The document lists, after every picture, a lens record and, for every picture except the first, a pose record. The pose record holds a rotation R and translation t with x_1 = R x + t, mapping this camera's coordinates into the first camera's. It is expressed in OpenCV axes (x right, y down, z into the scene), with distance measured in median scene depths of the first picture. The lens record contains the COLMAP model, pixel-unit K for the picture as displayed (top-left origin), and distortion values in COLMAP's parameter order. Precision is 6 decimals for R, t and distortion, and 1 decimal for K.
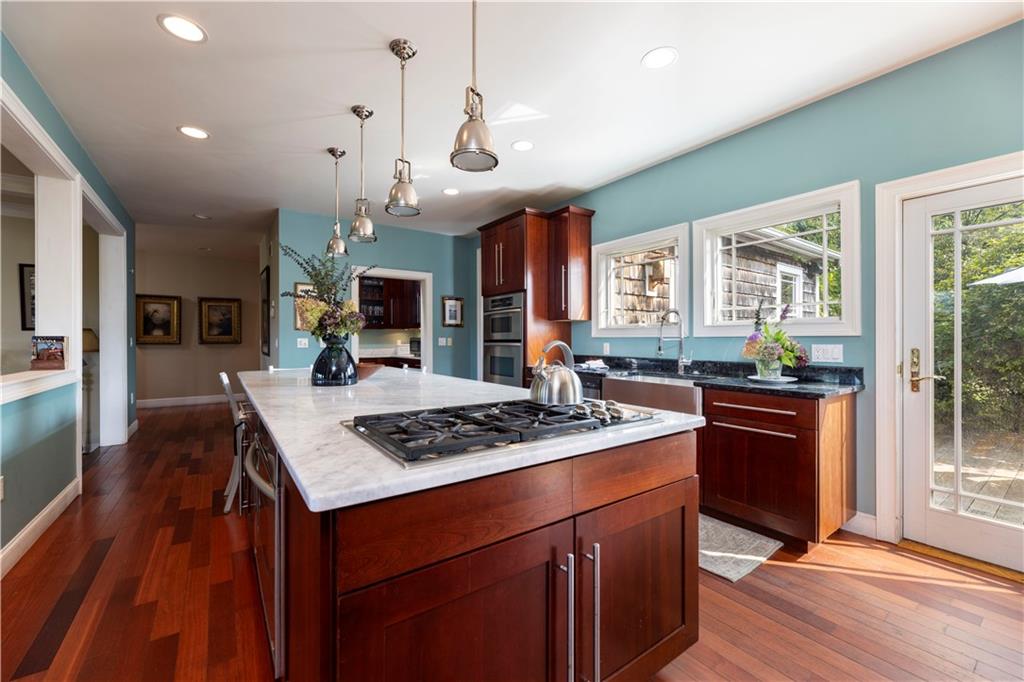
lens RADIAL K [[413.1, 0, 516.4], [0, 413.1, 340.4], [0, 0, 1]] dist [-0.000794, 0.000035]
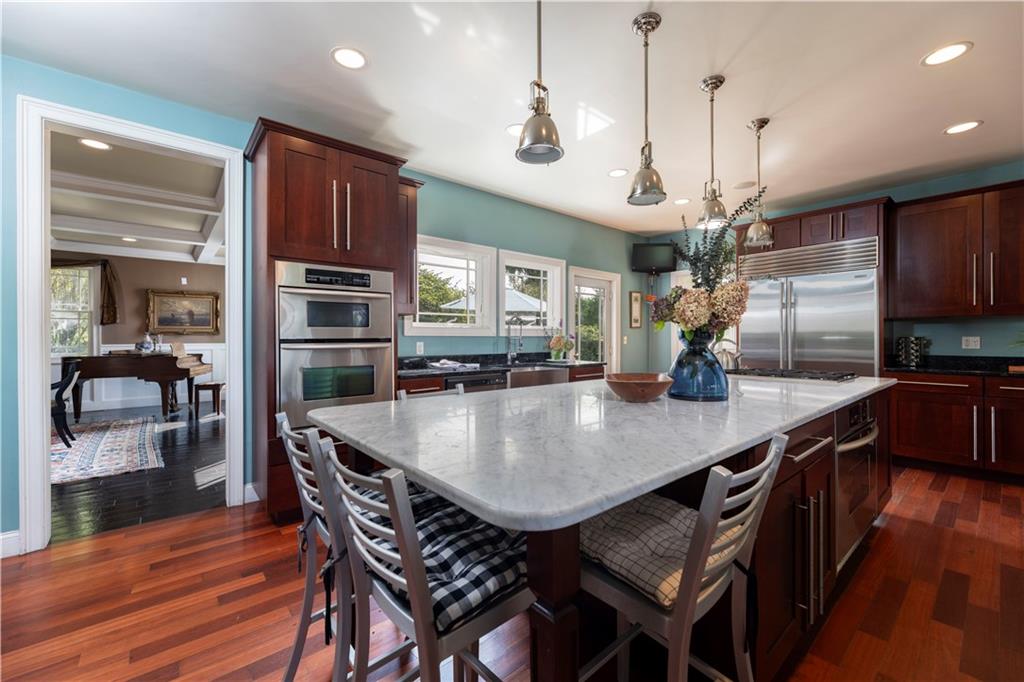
lens RADIAL K [[413.1, 0, 513.0], [0, 413.1, 337.8], [0, 0, 1]] dist [-0.000794, 0.000035]
pose [[-0.086971, -0.000980, 0.996210, -0.891448], [0.003645, 0.999993, 0.001302, -0.004684], [-0.996204, 0.003745, -0.086967, 1.065351]]
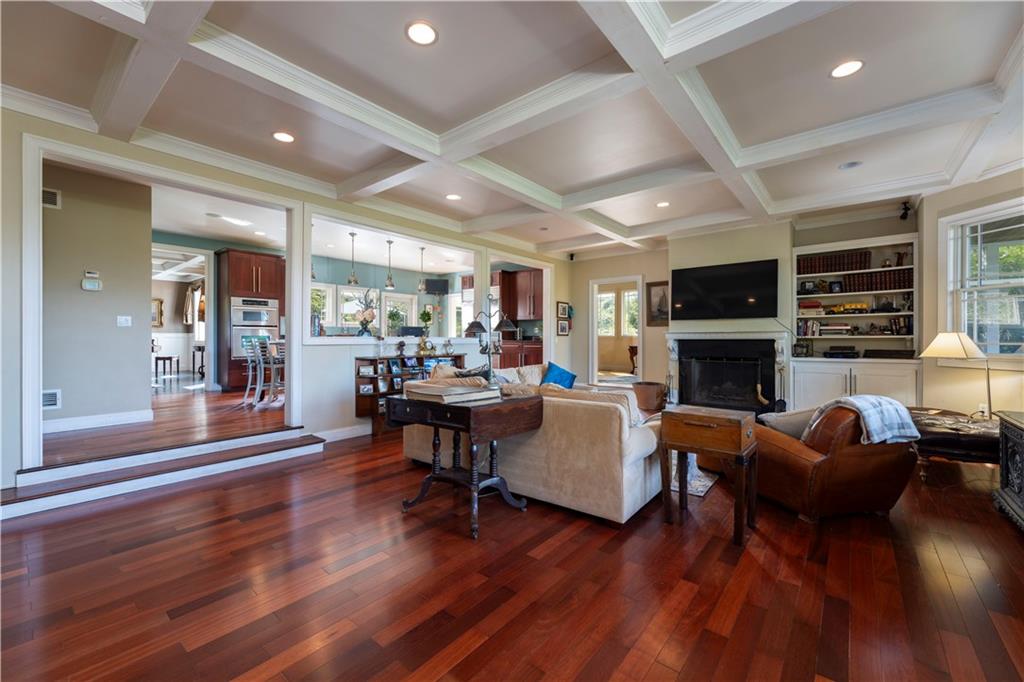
lens RADIAL K [[413.1, 0, 510.9], [0, 413.1, 338.9], [0, 0, 1]] dist [-0.000794, 0.000035]
pose [[-0.258782, -0.002435, 0.965933, -2.547744], [0.000446, 0.999996, 0.002641, 0.065560], [-0.965936, 0.001114, -0.258780, 0.585461]]
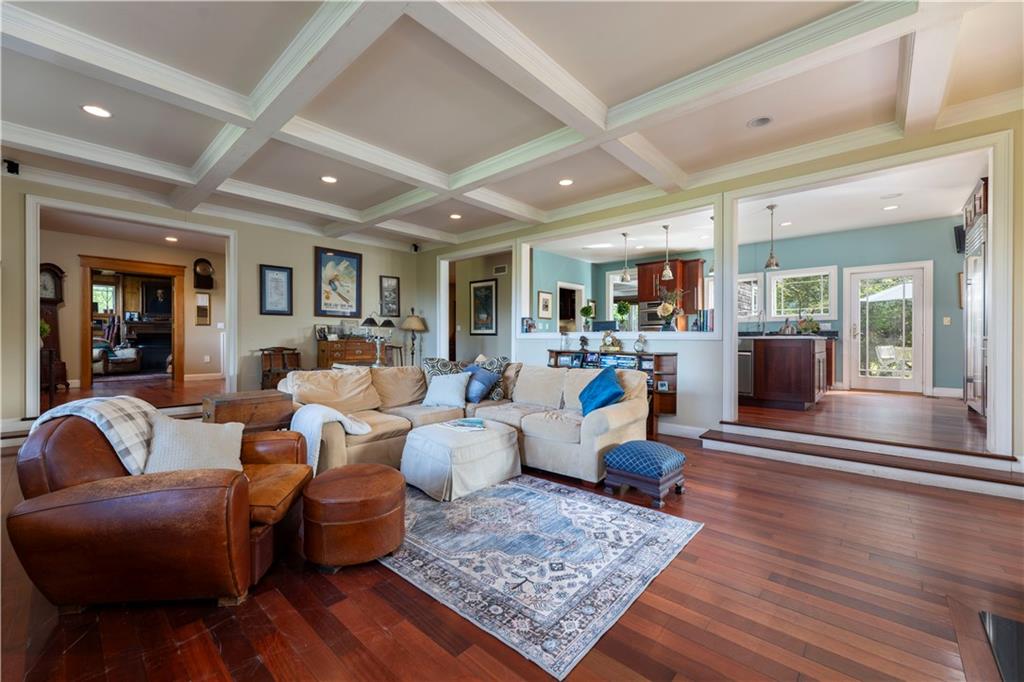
lens RADIAL K [[413.1, 0, 504.6], [0, 413.1, 339.7], [0, 0, 1]] dist [-0.000794, 0.000035]
pose [[0.979009, -0.000072, 0.203816, -1.499988], [0.000102, 1.000000, -0.000138, 0.093185], [-0.203816, 0.000156, 0.979009, -0.992500]]
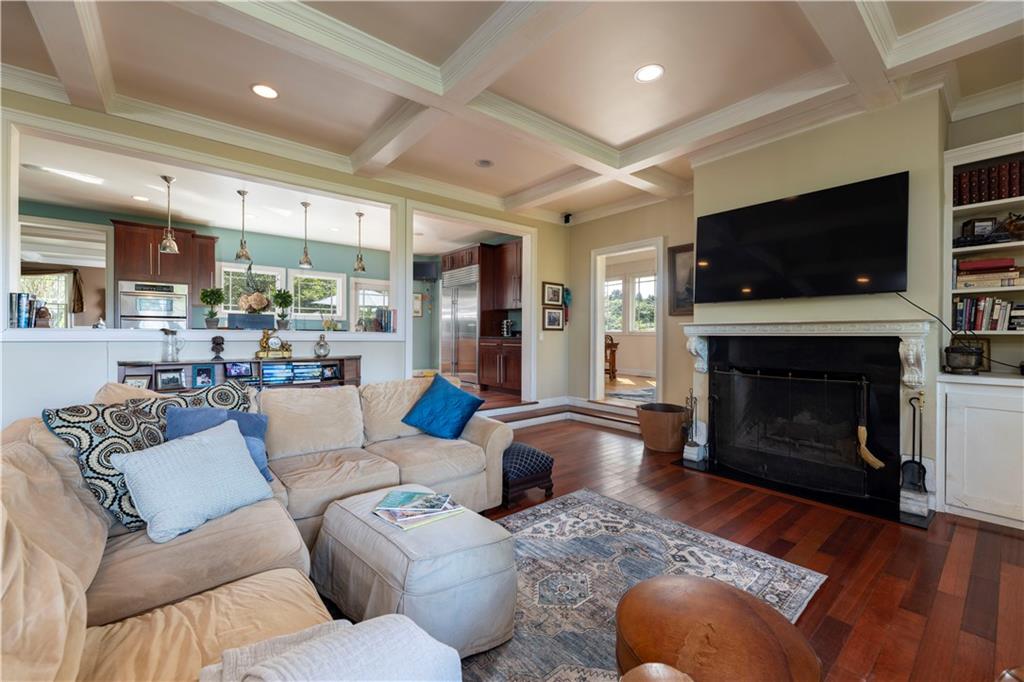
lens RADIAL K [[413.1, 0, 510.5], [0, 413.1, 338.6], [0, 0, 1]] dist [-0.000794, 0.000035]
pose [[-0.071341, -0.010284, 0.997399, -1.941639], [-0.004285, 0.999941, 0.010004, 0.070726], [-0.997443, -0.003561, -0.071381, -0.082755]]
